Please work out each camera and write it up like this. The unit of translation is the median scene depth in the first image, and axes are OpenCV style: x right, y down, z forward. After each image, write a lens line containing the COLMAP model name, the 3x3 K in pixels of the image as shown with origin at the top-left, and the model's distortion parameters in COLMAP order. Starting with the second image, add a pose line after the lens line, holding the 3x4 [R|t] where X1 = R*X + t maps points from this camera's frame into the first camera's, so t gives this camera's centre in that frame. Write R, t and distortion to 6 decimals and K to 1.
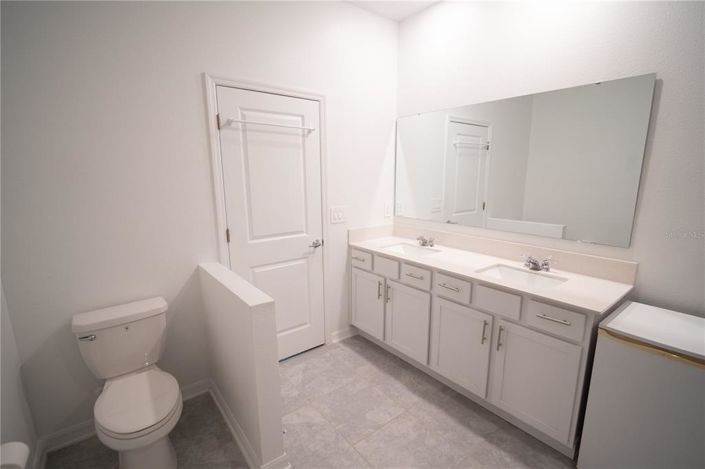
lens RADIAL K [[333.8, 0, 352.9], [0, 333.8, 242.2], [0, 0, 1]] dist [-0.001673, -0.000442]
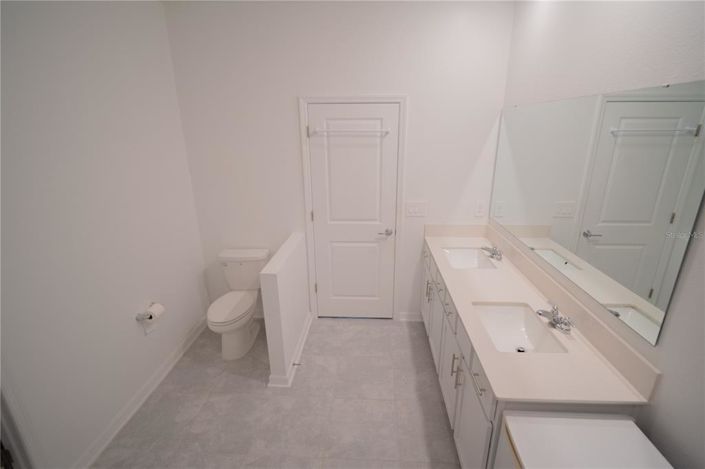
lens RADIAL K [[327.3, 0, 352.5], [0, 327.3, 234.5], [0, 0, 1]] dist [-0.000221, -0.000270]
pose [[0.746970, 0.204001, -0.632788, 0.515018], [-0.128127, 0.978091, 0.164075, -0.157666], [0.652396, -0.041482, 0.756743, 0.087541]]
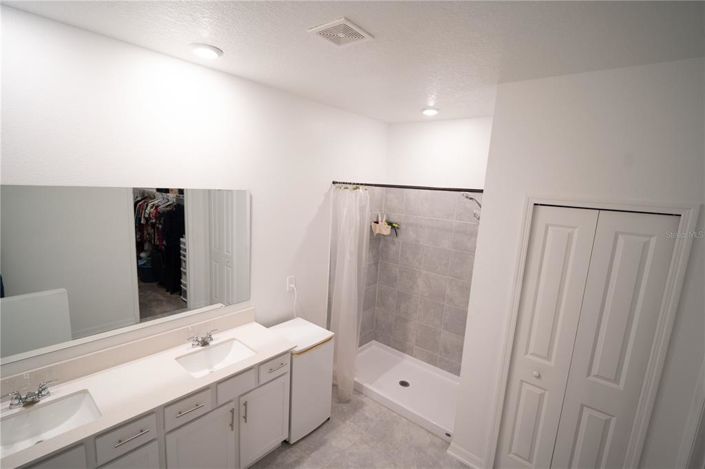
lens RADIAL K [[337.5, 0, 347.2], [0, 337.5, 233.5], [0, 0, 1]] dist [-0.002773, -0.000631]
pose [[-0.205650, -0.160193, 0.965425, -0.470746], [0.149010, 0.969883, 0.192674, -0.343138], [-0.967214, 0.183482, -0.175586, 0.540284]]
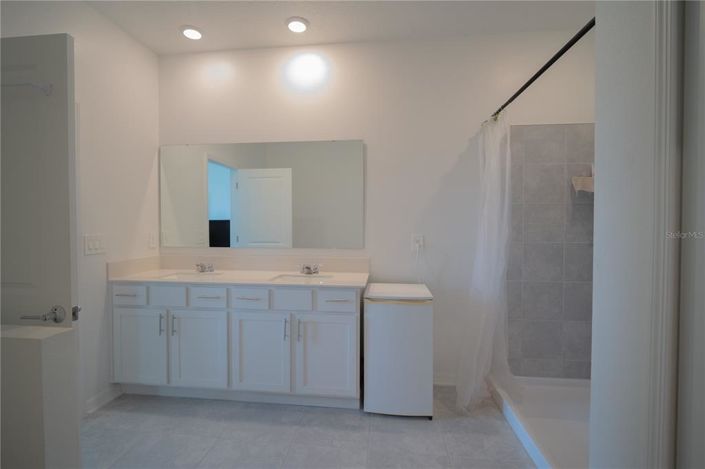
lens RADIAL K [[337.5, 0, 347.2], [0, 337.5, 233.5], [0, 0, 1]] dist [-0.002773, -0.000631]
pose [[0.707462, -0.011676, 0.706655, -0.201889], [0.141410, 0.981983, -0.125346, 0.089645], [-0.692460, 0.188606, 0.696367, -0.014742]]
